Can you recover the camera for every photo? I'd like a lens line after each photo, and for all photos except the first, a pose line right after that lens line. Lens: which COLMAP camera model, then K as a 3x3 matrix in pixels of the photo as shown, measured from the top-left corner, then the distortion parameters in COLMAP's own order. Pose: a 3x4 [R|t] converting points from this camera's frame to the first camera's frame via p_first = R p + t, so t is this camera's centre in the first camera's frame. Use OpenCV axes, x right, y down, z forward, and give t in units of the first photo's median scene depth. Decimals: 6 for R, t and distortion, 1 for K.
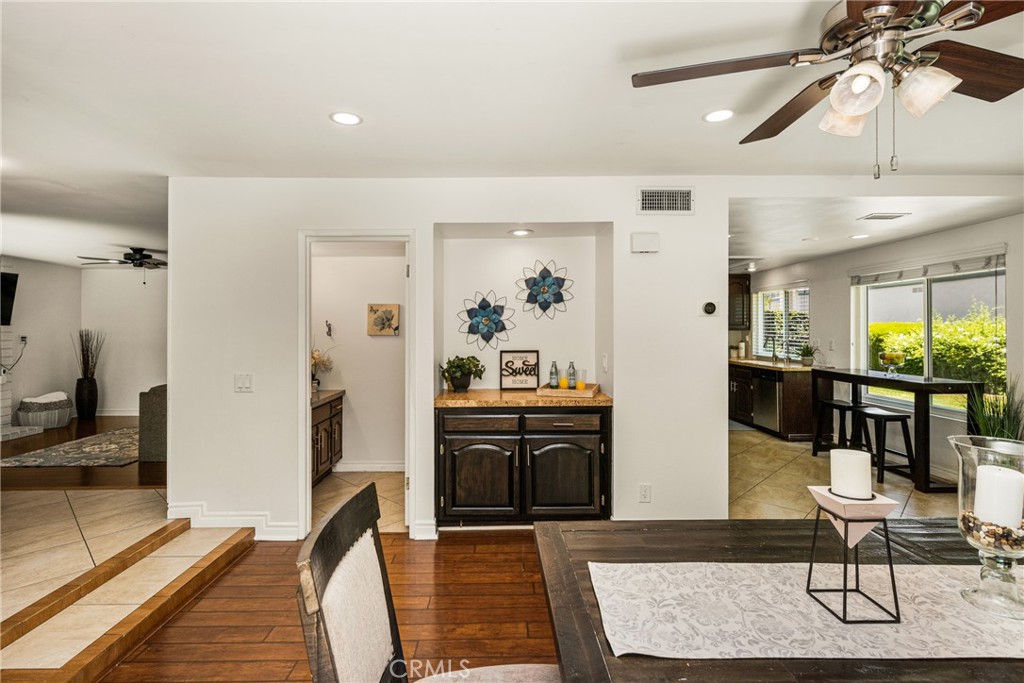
lens RADIAL K [[496.2, 0, 508.5], [0, 496.2, 327.0], [0, 0, 1]] dist [0.000562, 0.000126]
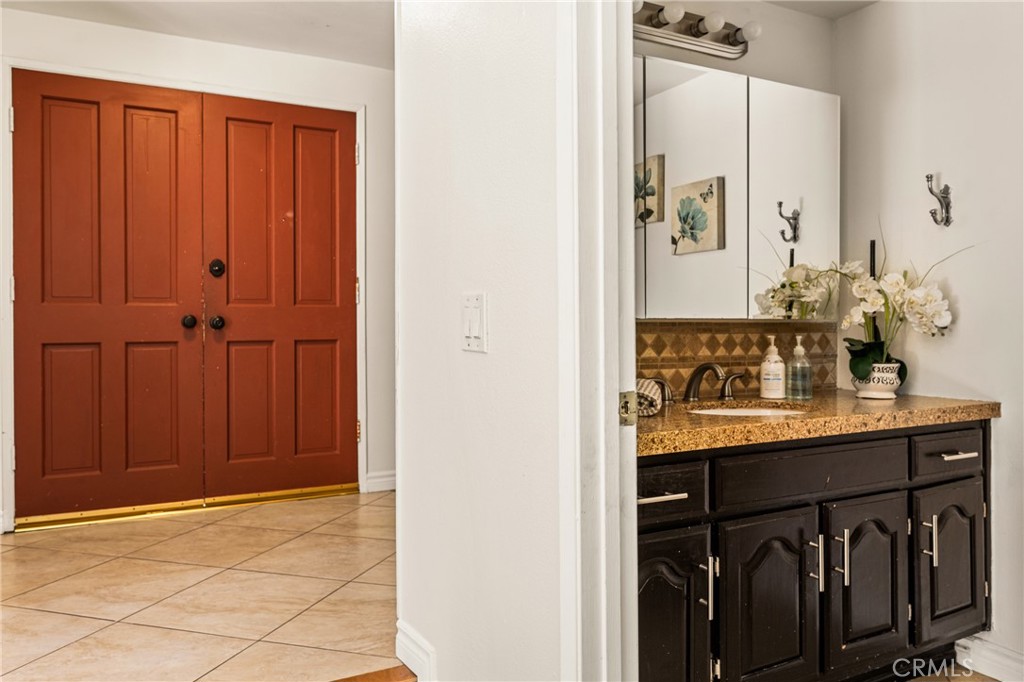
lens RADIAL K [[756.0, 0, 530.3], [0, 756.0, 323.0], [0, 0, 1]] dist [0.001336, 0.000937]
pose [[0.463170, 0.001977, -0.886267, -0.050140], [0.008183, 0.999945, 0.006507, 0.064095], [0.886232, -0.010266, 0.463129, 0.471481]]
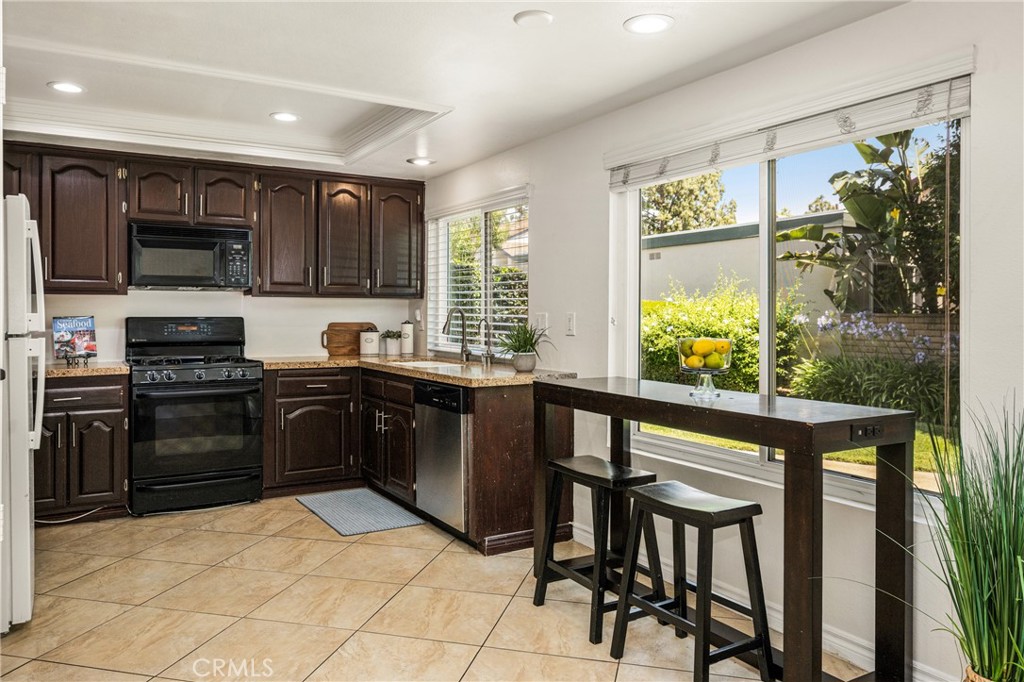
lens RADIAL K [[729.5, 0, 511.3], [0, 729.5, 309.8], [0, 0, 1]] dist [-0.000554, 0.001021]
pose [[0.866166, 0.009745, 0.499661, 0.296953], [-0.009309, 0.999951, -0.003365, 0.027451], [-0.499669, -0.001737, 0.866215, 0.492758]]
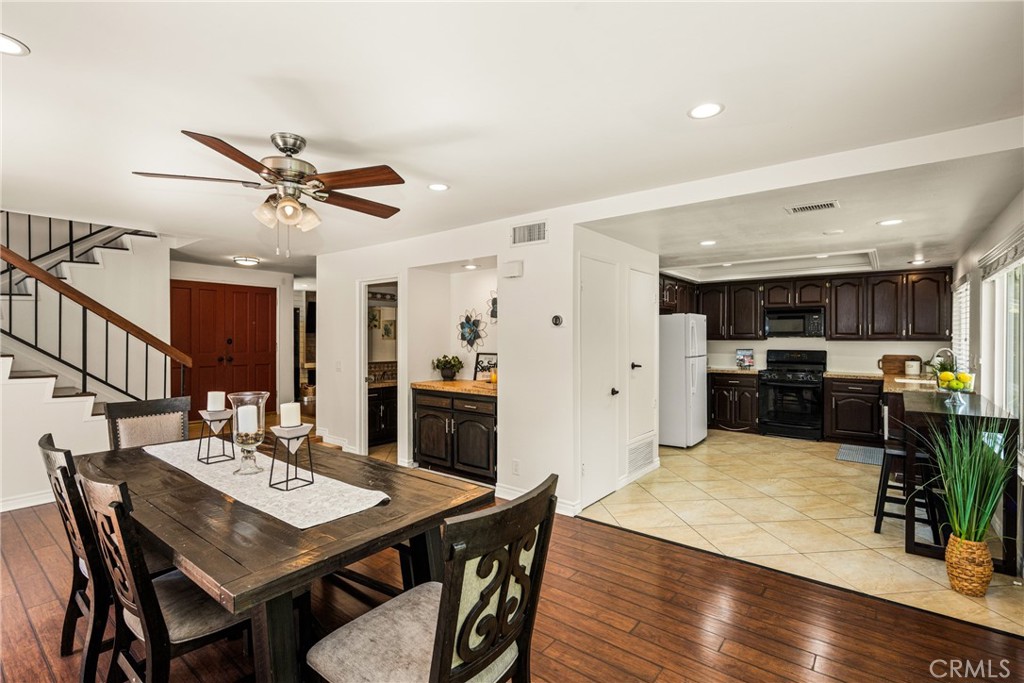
lens RADIAL K [[478.0, 0, 512.0], [0, 478.0, 341.5], [0, 0, 1]] dist [0.000366, 0.000044]
pose [[0.773723, 0.012370, -0.633404, 0.617141], [-0.003033, 0.999870, 0.015822, -0.003136], [0.633517, -0.010321, 0.773660, 0.032434]]
